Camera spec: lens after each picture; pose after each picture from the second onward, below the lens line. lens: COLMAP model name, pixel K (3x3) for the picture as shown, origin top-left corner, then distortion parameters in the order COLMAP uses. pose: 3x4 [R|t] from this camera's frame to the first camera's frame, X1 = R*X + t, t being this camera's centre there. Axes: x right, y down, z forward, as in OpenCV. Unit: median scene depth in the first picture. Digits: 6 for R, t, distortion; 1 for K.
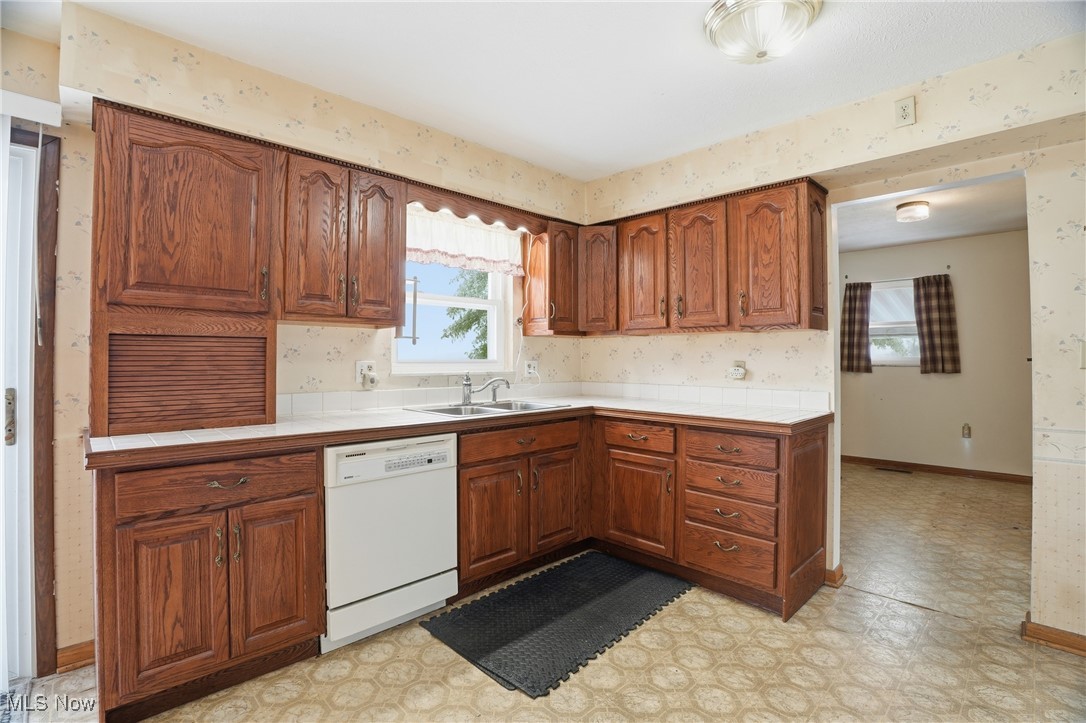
lens RADIAL K [[500.4, 0, 539.8], [0, 500.4, 351.3], [0, 0, 1]] dist [-0.070489, 0.018189]
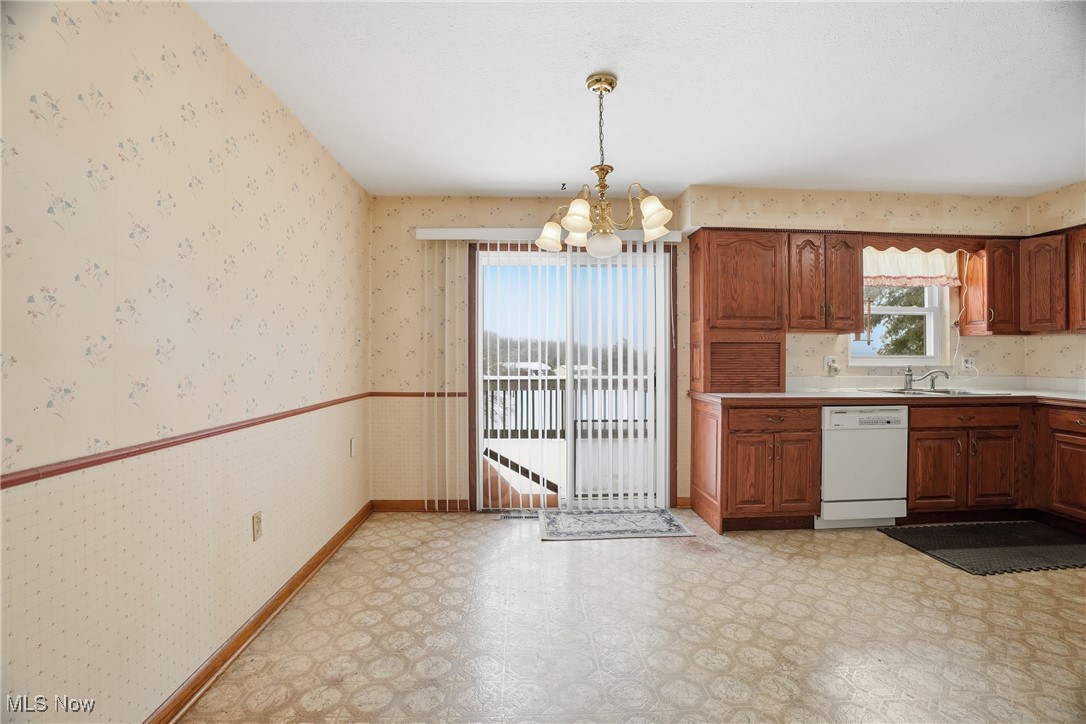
lens RADIAL K [[500.4, 0, 539.8], [0, 500.4, 351.8], [0, 0, 1]] dist [-0.070489, 0.018189]
pose [[0.743050, -0.001604, -0.669234, -0.018870], [0.007856, 0.999949, 0.006326, -0.010964], [0.669189, -0.009958, 0.743025, -0.698658]]
